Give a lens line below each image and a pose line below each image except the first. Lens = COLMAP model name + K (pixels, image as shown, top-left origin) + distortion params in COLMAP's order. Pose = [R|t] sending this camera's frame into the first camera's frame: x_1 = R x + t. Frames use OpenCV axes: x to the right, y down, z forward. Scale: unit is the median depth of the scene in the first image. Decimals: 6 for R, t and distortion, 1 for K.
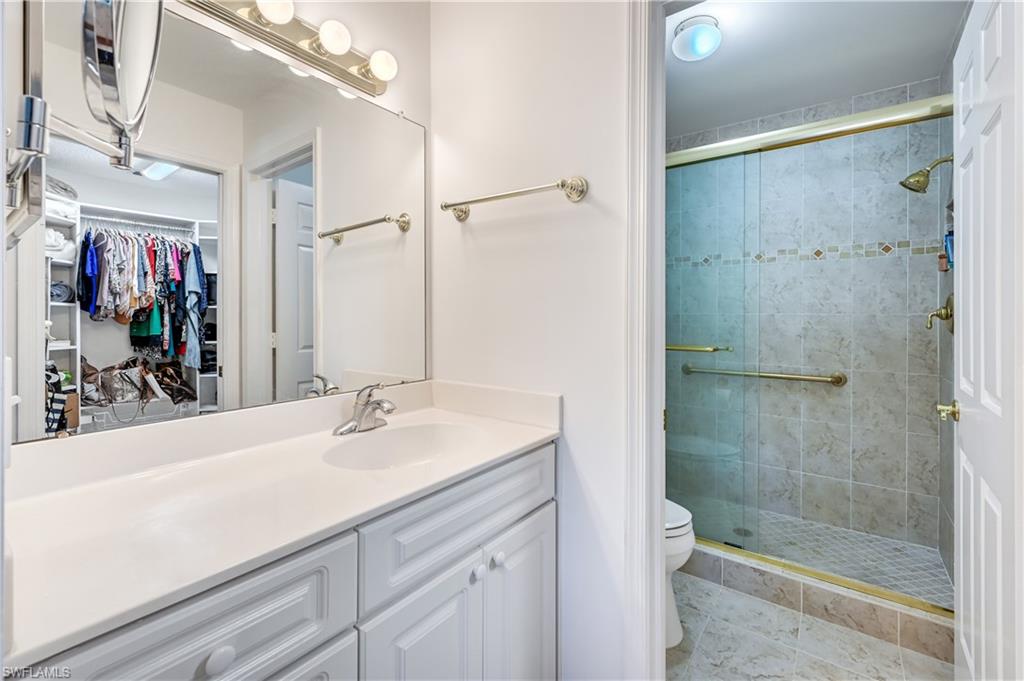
lens RADIAL K [[429.5, 0, 511.2], [0, 429.5, 311.0], [0, 0, 1]] dist [-0.028849, 0.000071]
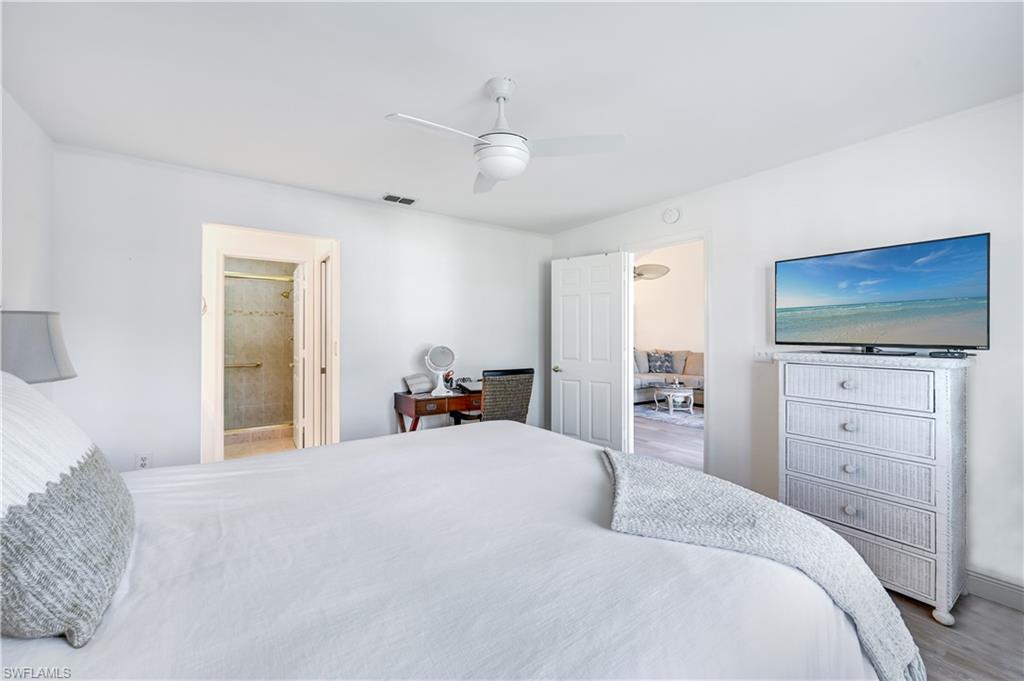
lens RADIAL K [[416.1, 0, 501.0], [0, 416.1, 325.1], [0, 0, 1]] dist [0.000496, 0.000053]
pose [[0.336791, 0.011857, 0.941505, -1.087110], [-0.004717, 0.999929, -0.010906, -0.053958], [-0.941568, -0.000768, 0.336823, -1.206423]]
